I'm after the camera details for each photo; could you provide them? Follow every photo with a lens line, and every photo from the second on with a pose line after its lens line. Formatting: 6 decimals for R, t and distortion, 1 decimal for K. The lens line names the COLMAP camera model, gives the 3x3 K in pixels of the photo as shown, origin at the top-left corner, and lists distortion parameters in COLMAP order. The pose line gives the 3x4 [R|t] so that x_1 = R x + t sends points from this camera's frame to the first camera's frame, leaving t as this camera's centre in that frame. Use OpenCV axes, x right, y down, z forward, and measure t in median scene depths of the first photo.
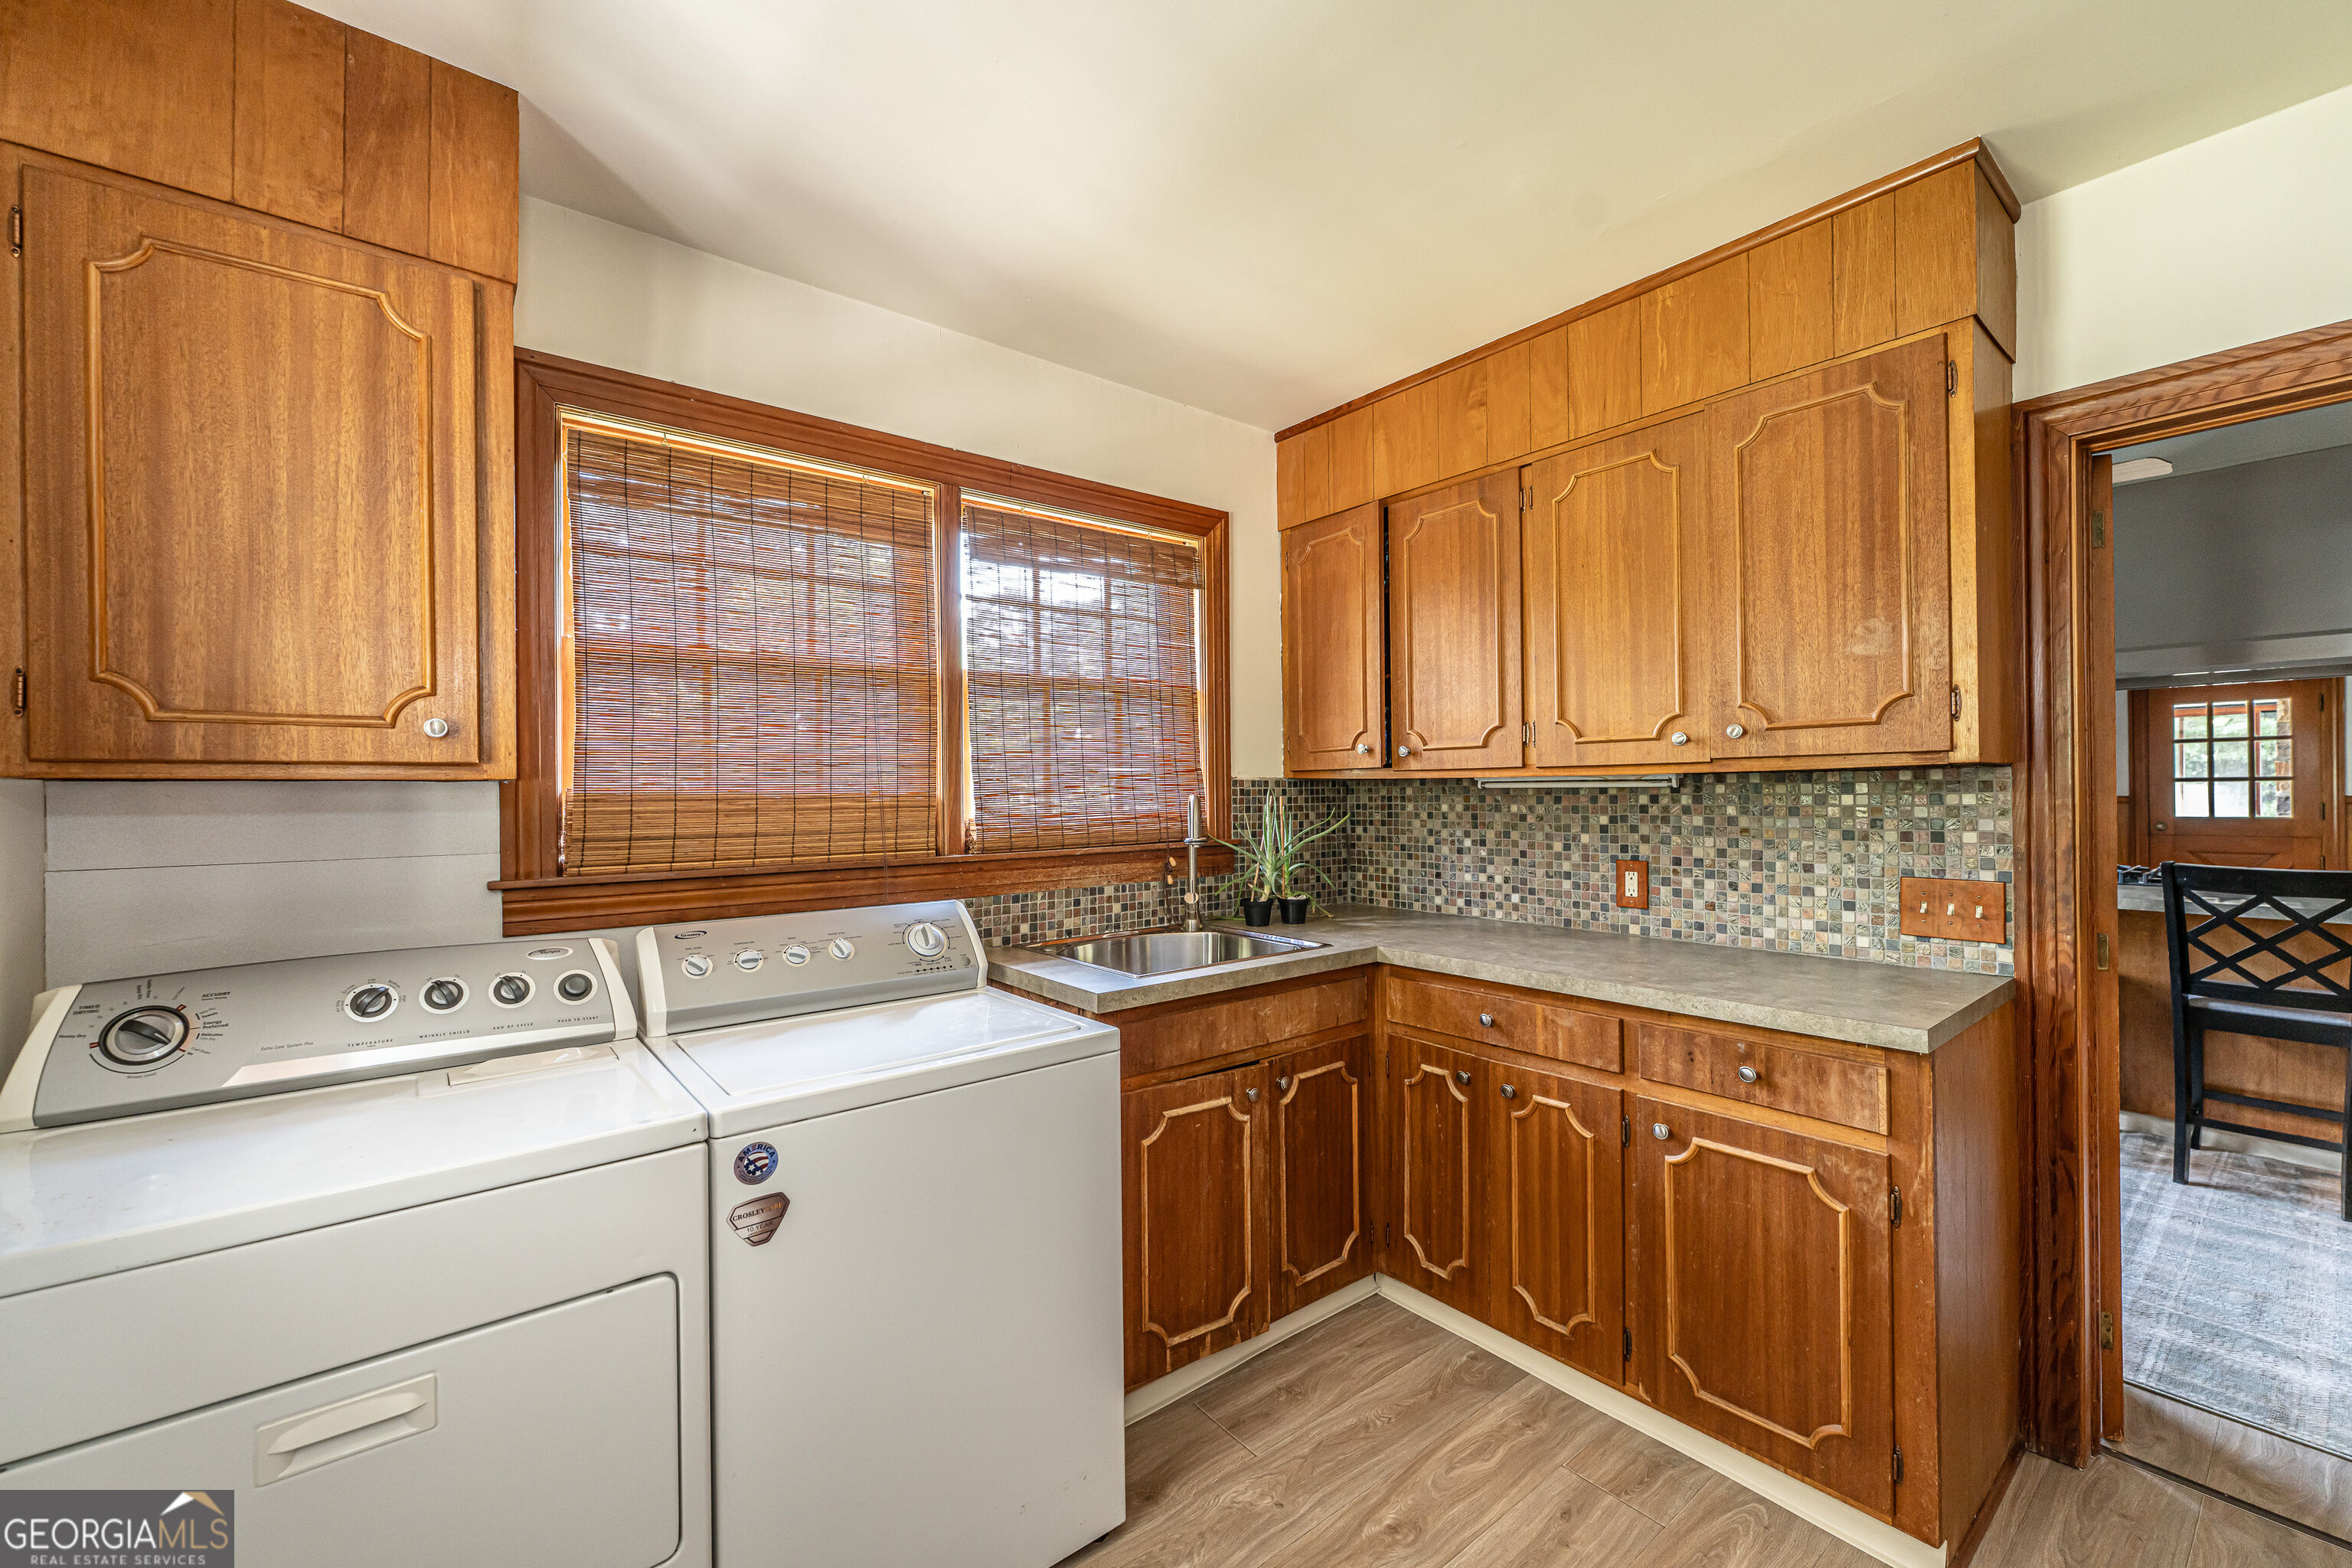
lens RADIAL K [[934.6, 0, 1165.8], [0, 934.6, 792.6], [0, 0, 1]] dist [-0.000828, 0.000034]
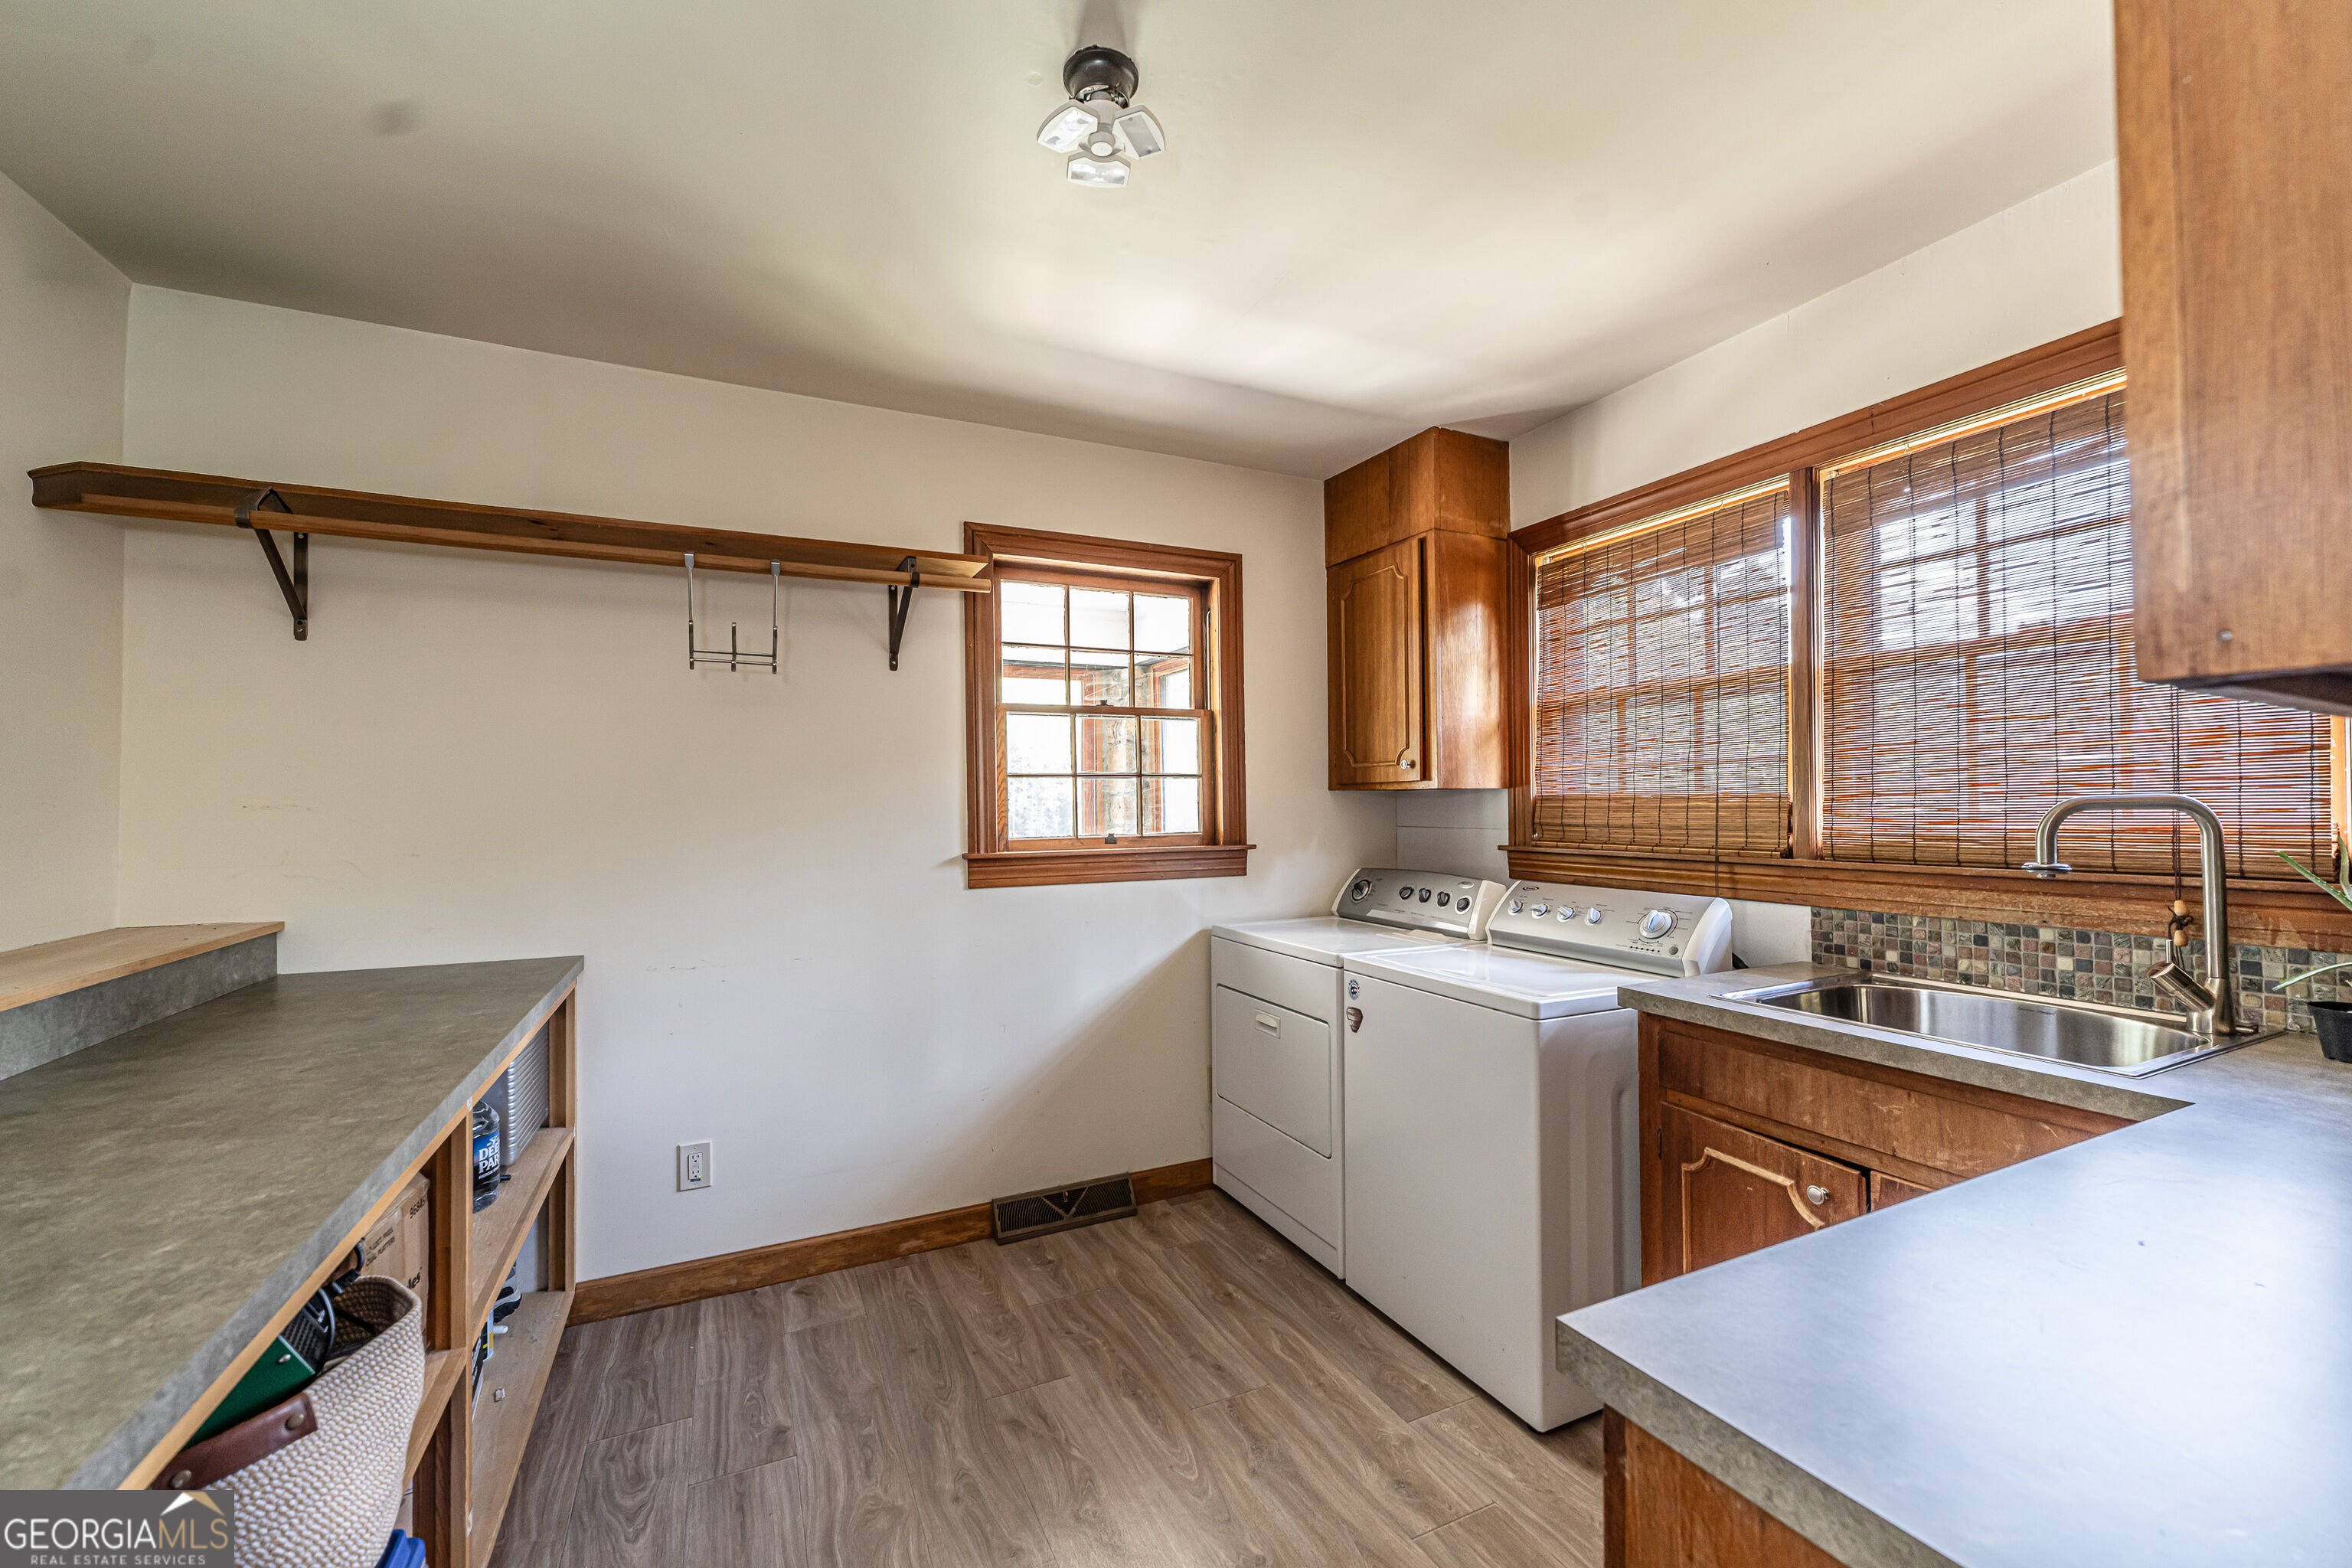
lens RADIAL K [[934.6, 0, 1165.8], [0, 934.6, 792.6], [0, 0, 1]] dist [-0.000828, 0.000034]
pose [[-0.229104, 0.002171, -0.973400, 0.956753], [0.011899, 0.999929, -0.000570, -0.008843], [0.973329, -0.011713, -0.229113, 0.666801]]
